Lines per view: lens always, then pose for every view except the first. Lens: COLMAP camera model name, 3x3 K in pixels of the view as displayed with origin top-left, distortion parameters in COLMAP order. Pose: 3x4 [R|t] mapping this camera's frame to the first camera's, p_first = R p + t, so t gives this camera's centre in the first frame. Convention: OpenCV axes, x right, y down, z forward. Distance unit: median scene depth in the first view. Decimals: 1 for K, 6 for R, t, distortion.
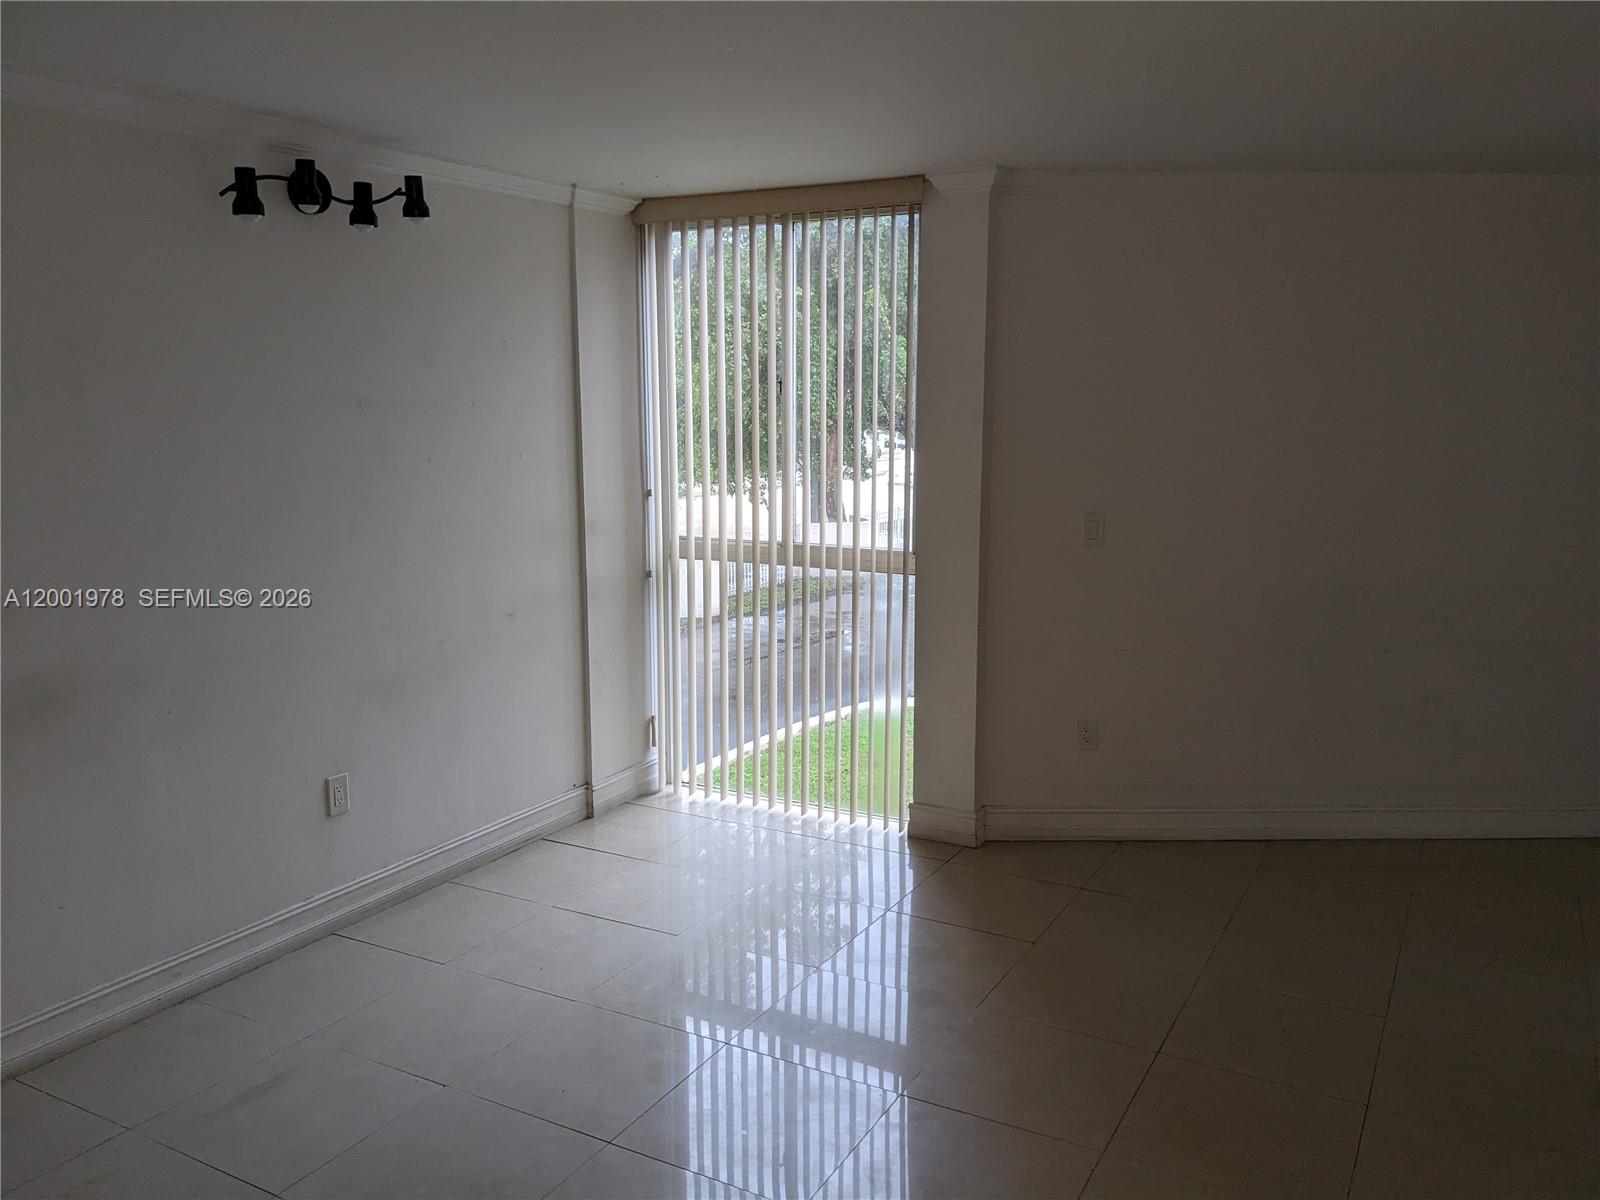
lens RADIAL K [[1285.0, 0, 794.4], [0, 1285.0, 616.3], [0, 0, 1]] dist [-0.004203, -0.041688]
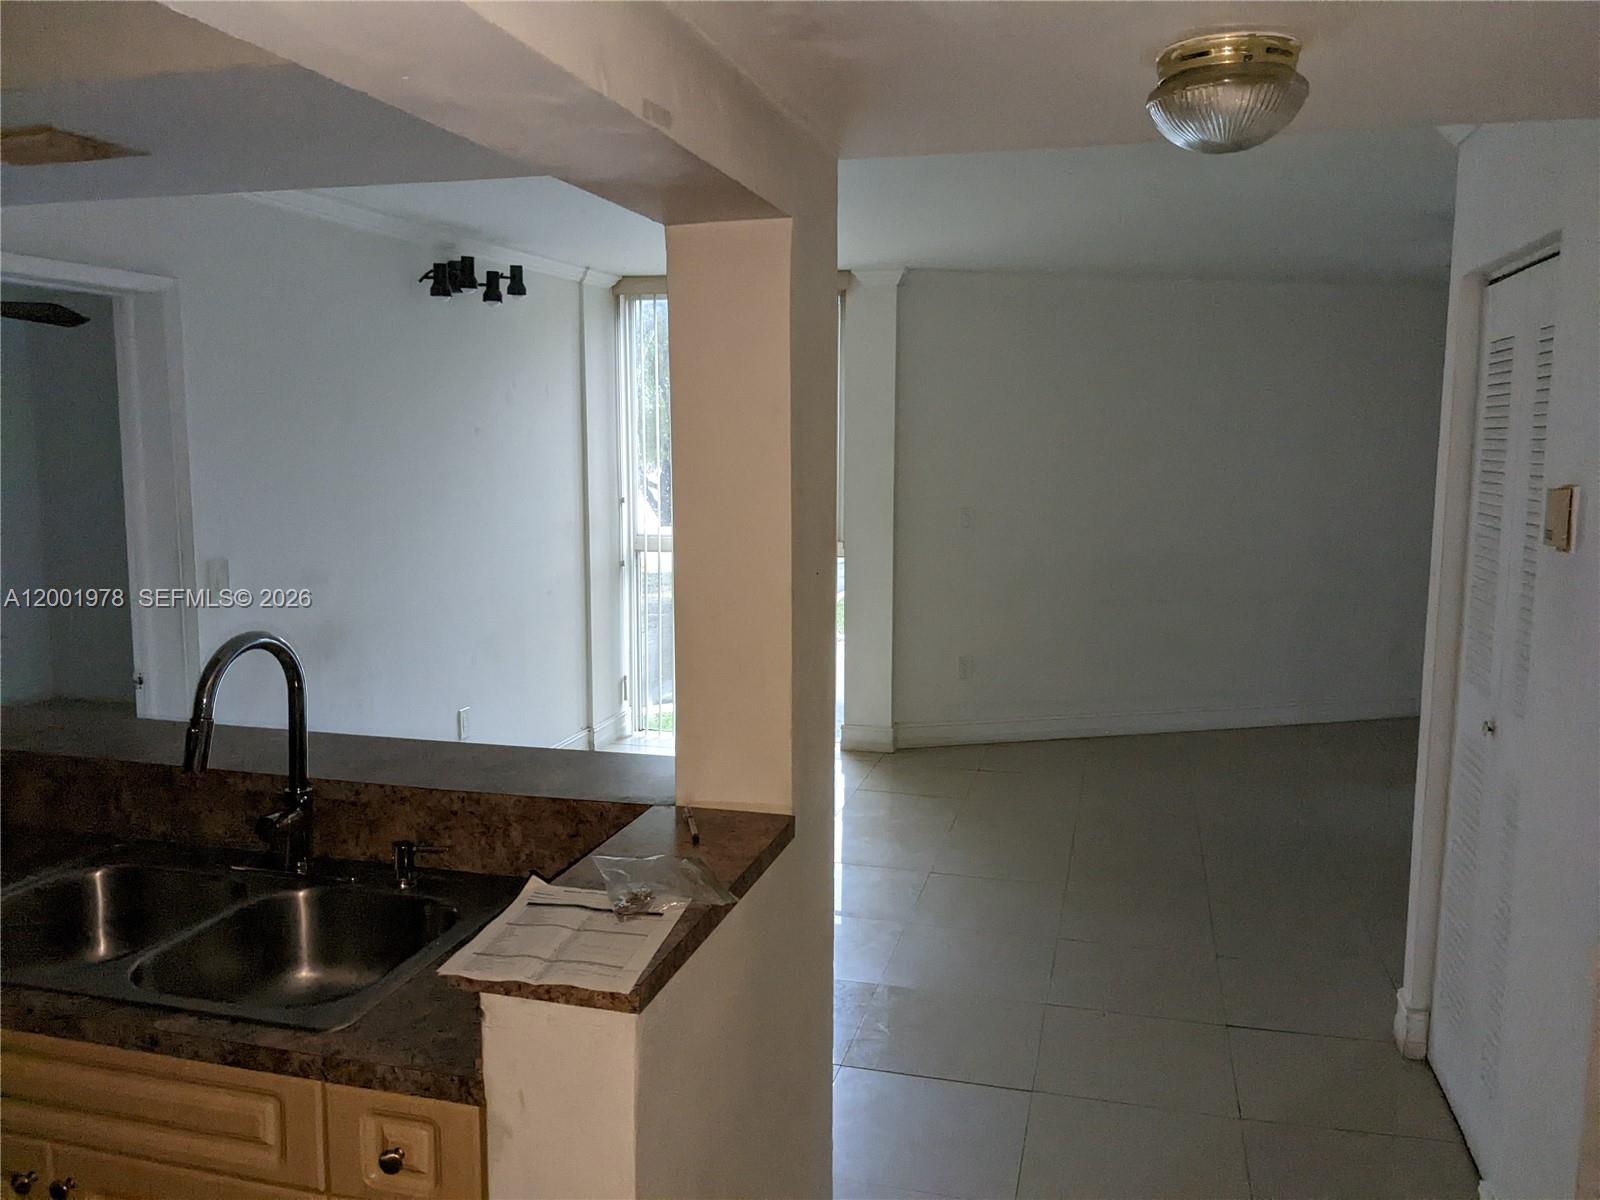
lens RADIAL K [[1285.0, 0, 774.3], [0, 1285.0, 591.2], [0, 0, 1]] dist [-0.004203, -0.041688]
pose [[0.973545, -0.025975, 0.227014, -0.289633], [0.035364, 0.998675, -0.037393, 0.053405], [-0.225742, 0.044432, 0.973173, -0.314688]]
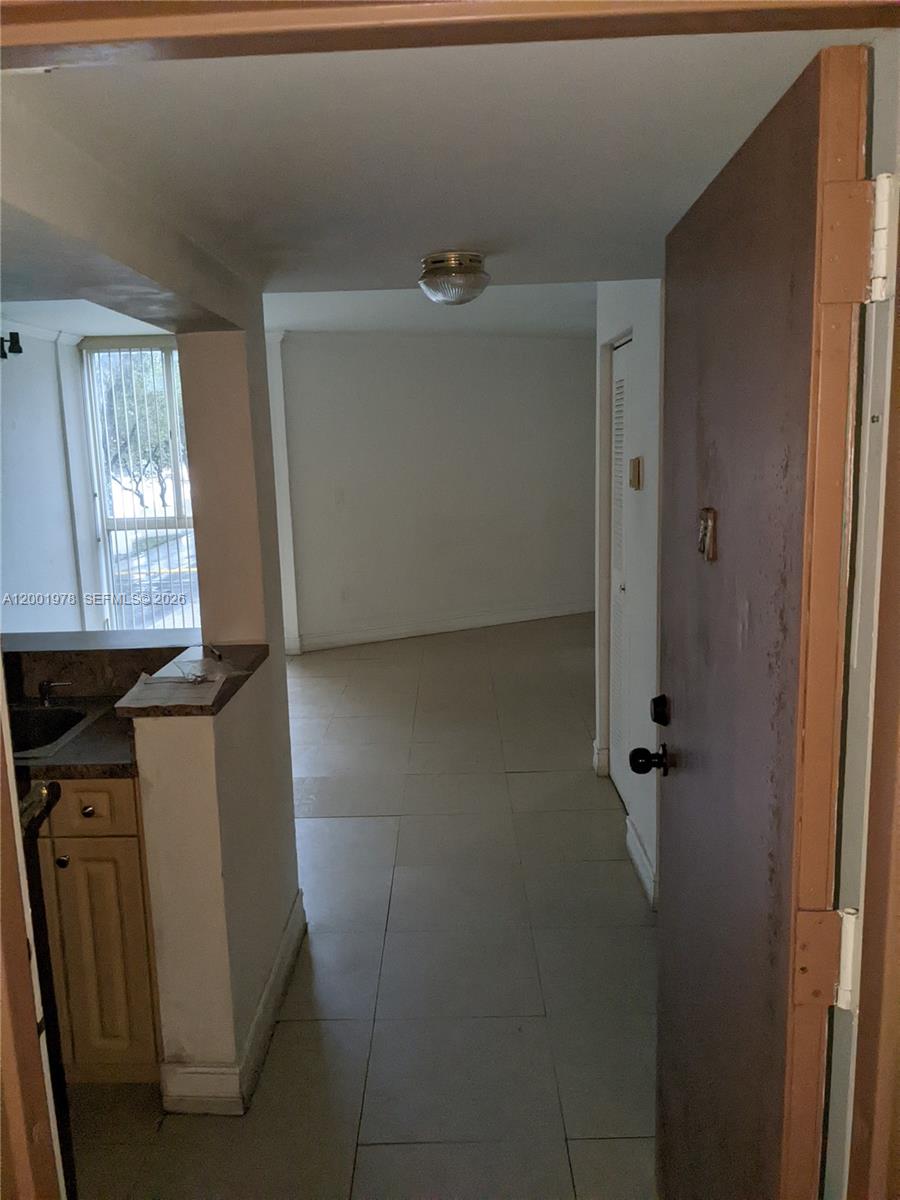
lens RADIAL K [[963.7, 0, 437.8], [0, 963.7, 610.8], [0, 0, 1]] dist [-0.004203, -0.041688]
pose [[0.881630, -0.107451, 0.459546, -0.369500], [0.104149, 0.994027, 0.032614, 0.081428], [-0.460305, 0.019107, 0.887555, -0.487329]]
